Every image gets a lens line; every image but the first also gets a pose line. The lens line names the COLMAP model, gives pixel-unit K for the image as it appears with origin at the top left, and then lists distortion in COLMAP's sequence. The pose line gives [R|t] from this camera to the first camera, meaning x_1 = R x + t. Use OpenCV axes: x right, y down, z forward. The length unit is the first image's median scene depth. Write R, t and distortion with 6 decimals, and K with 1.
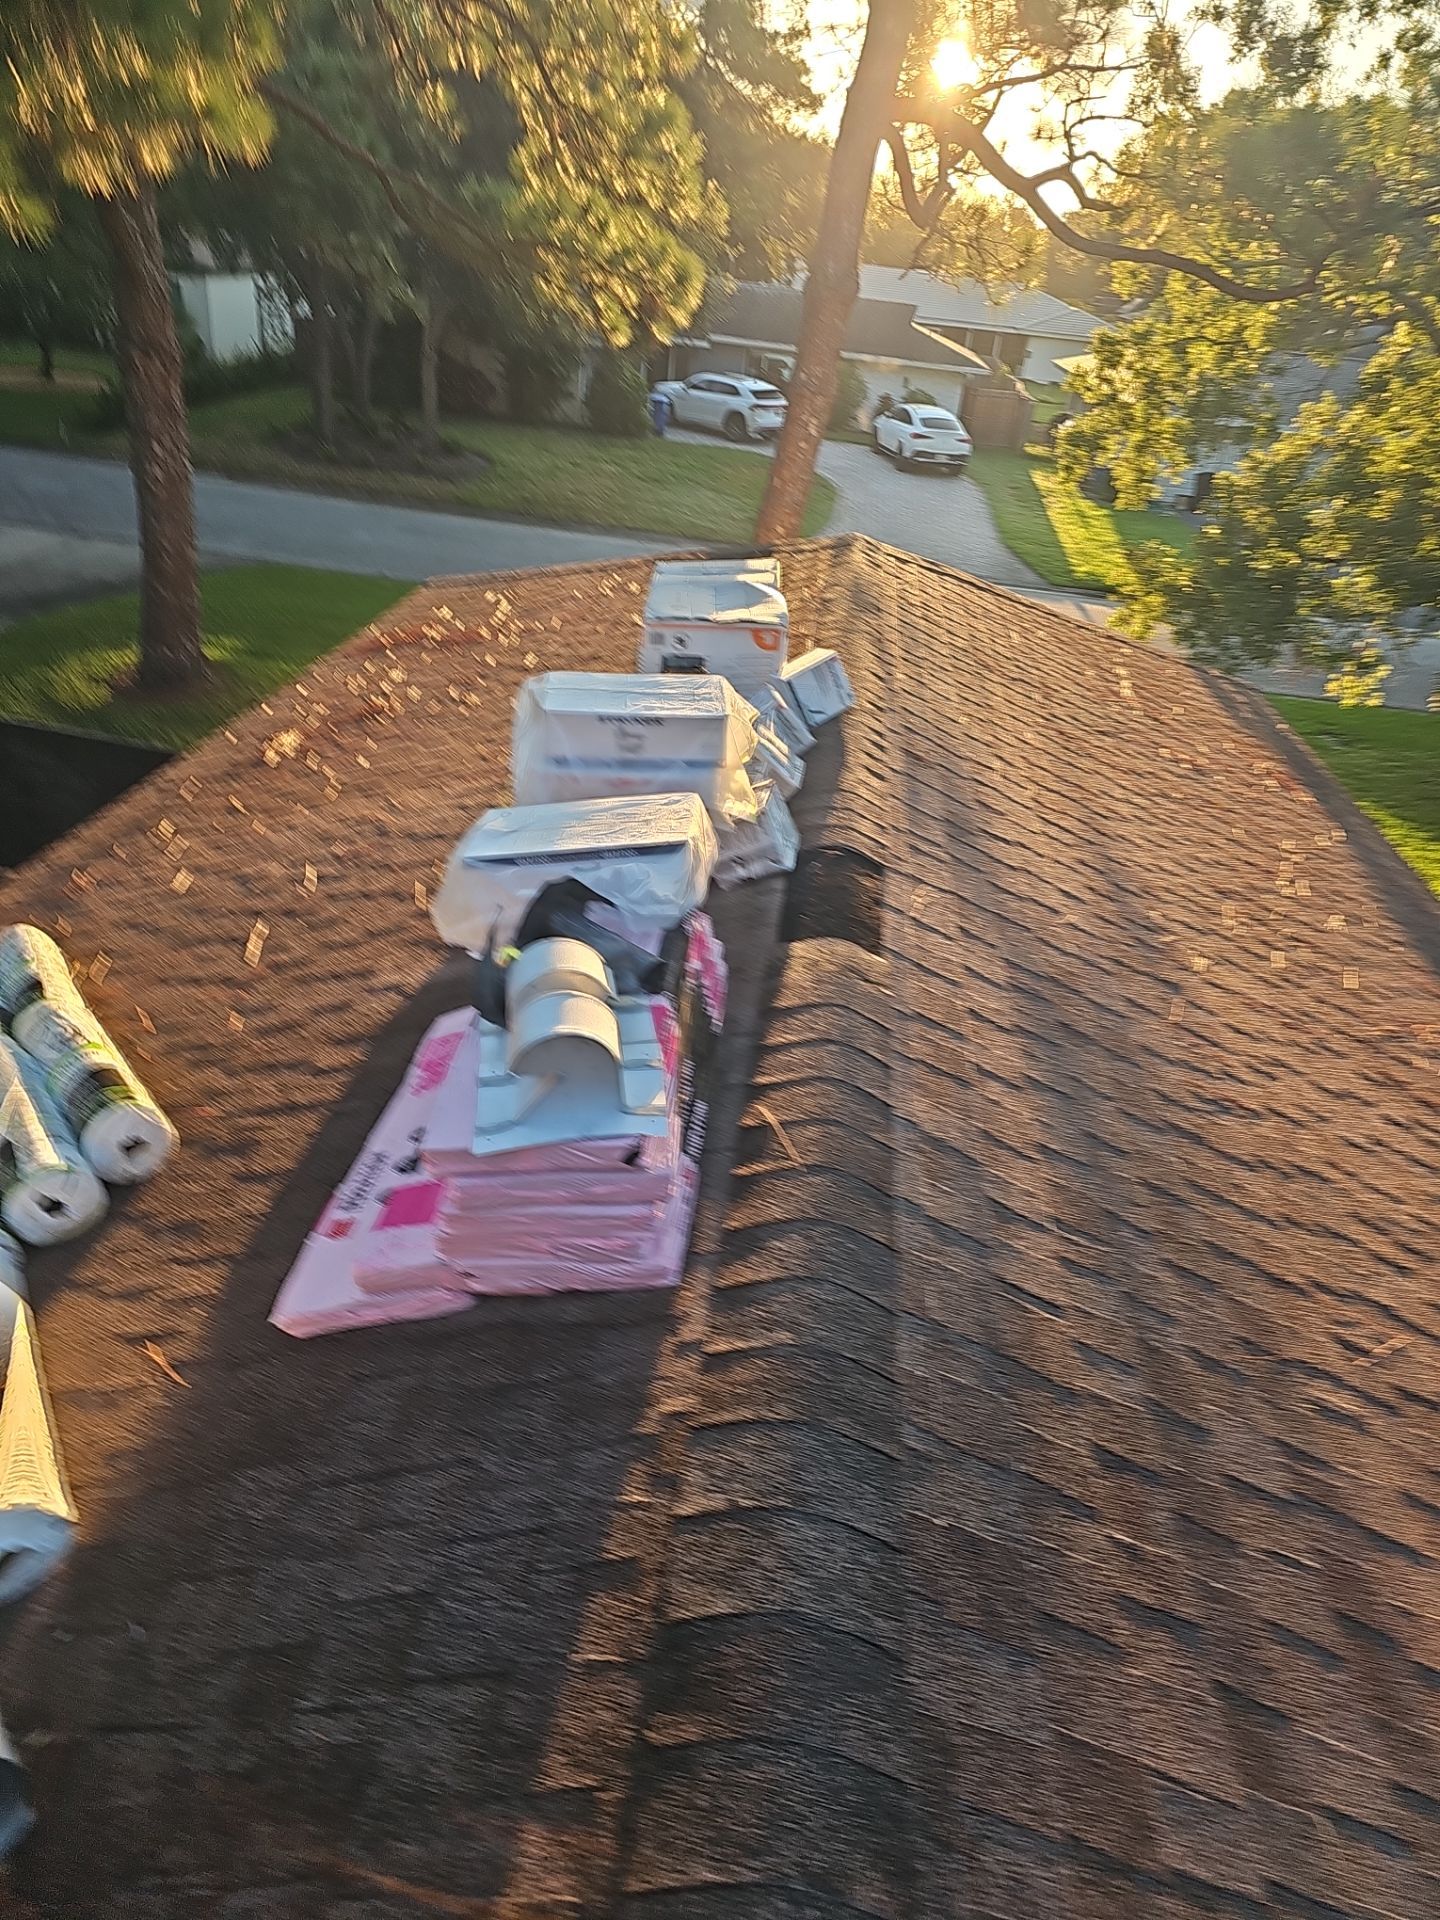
lens RADIAL K [[1258.1, 0, 713.1], [0, 1258.1, 992.0], [0, 0, 1]] dist [0.064716, -0.047420]
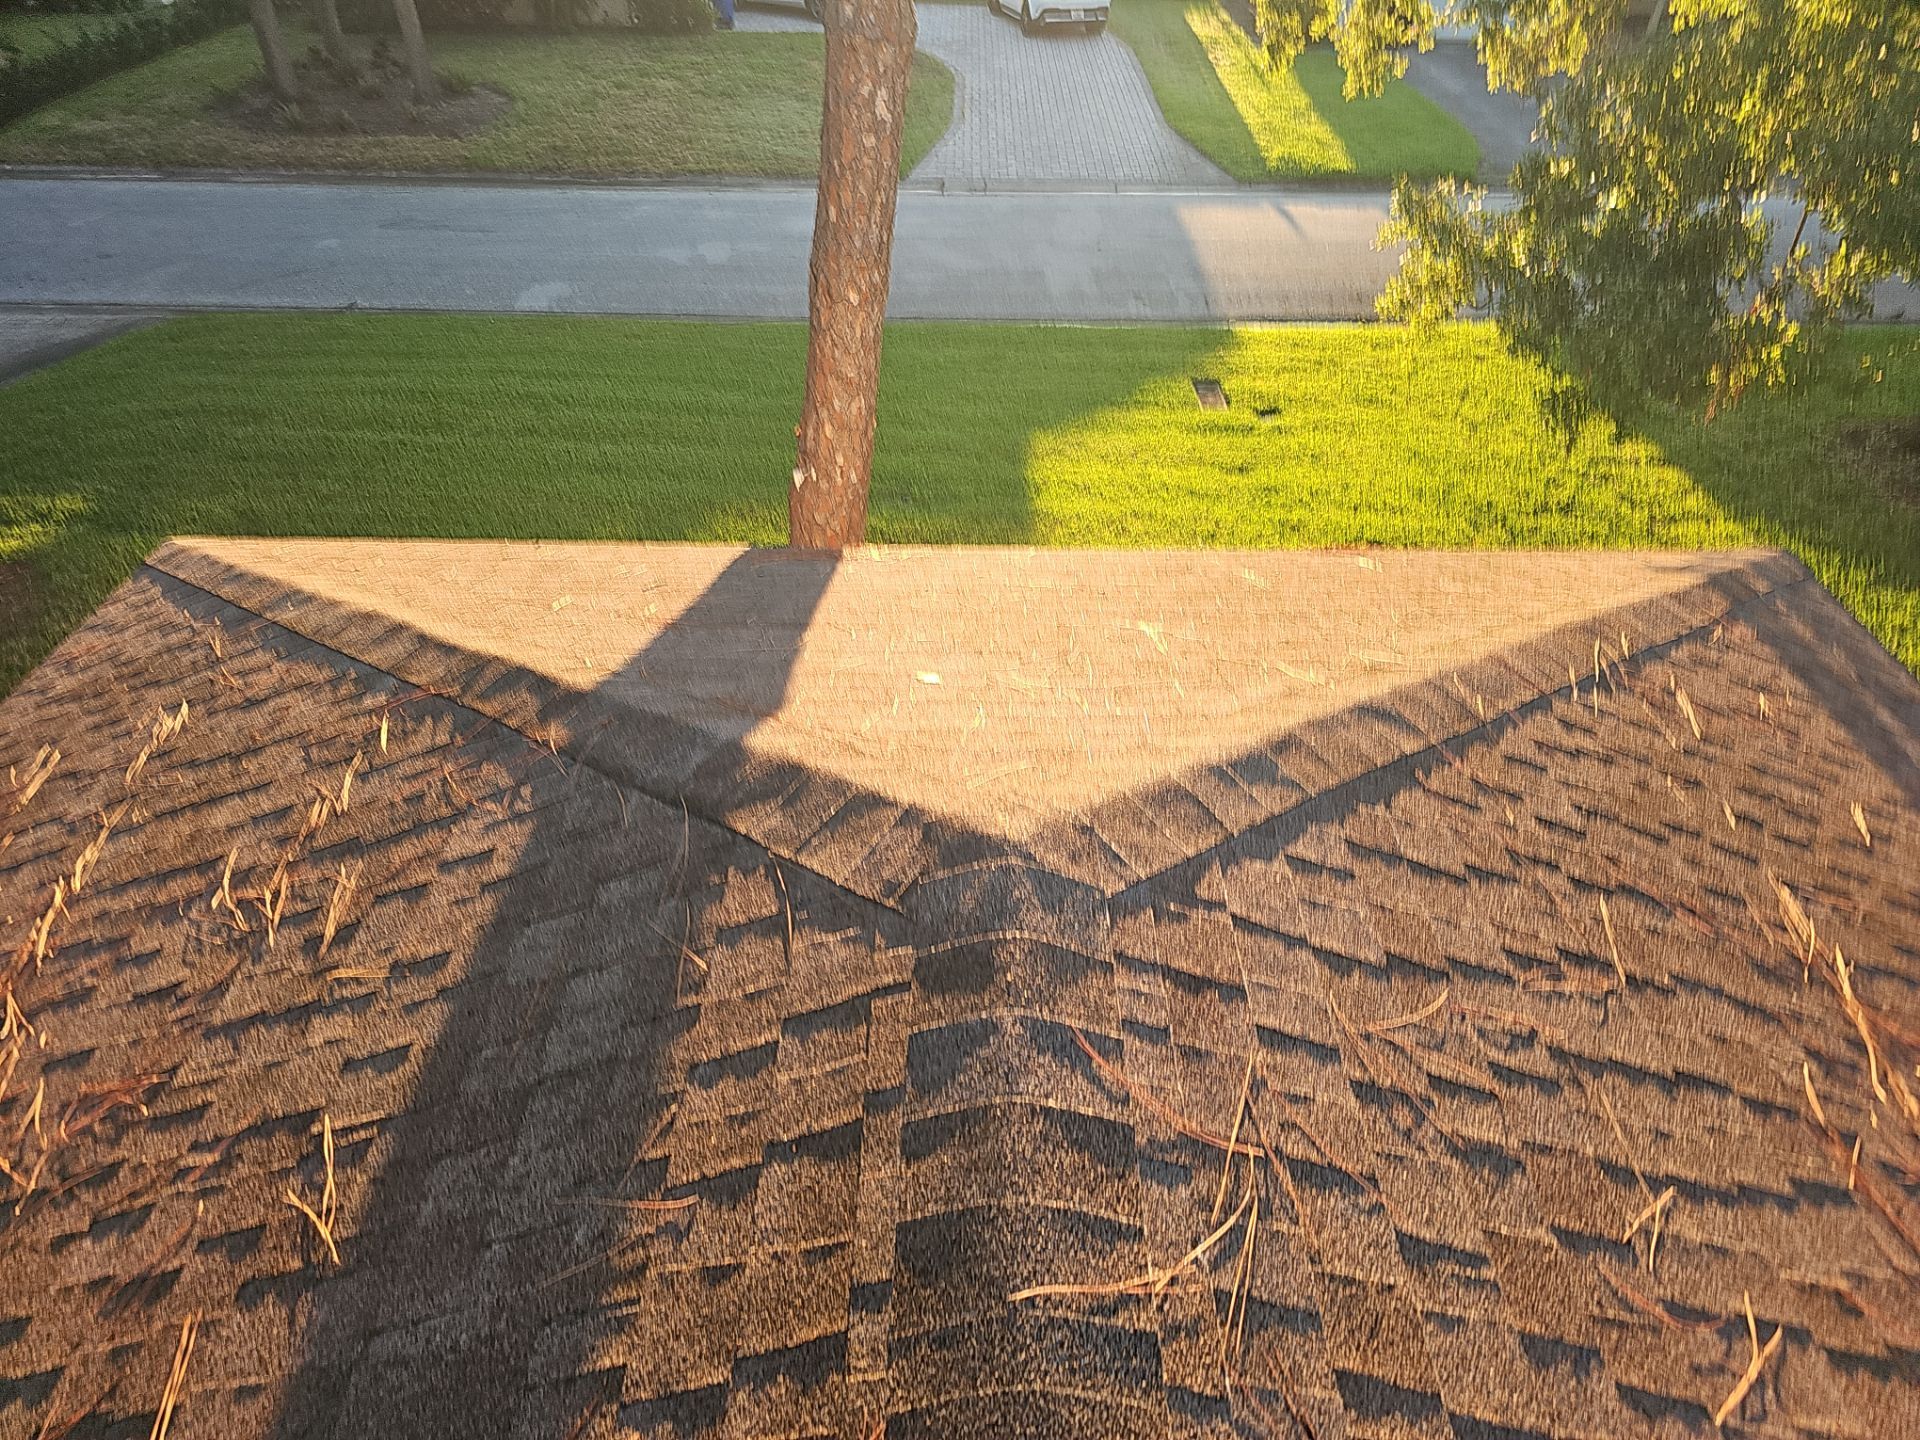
lens RADIAL K [[1258.1, 0, 932.7], [0, 1258.1, 727.1], [0, 0, 1]] dist [0.064716, -0.047420]
pose [[0.991022, -0.133242, 0.011072, 0.024276], [0.131004, 0.984242, 0.118768, -0.101269], [-0.026722, -0.116251, 0.992860, 0.177337]]
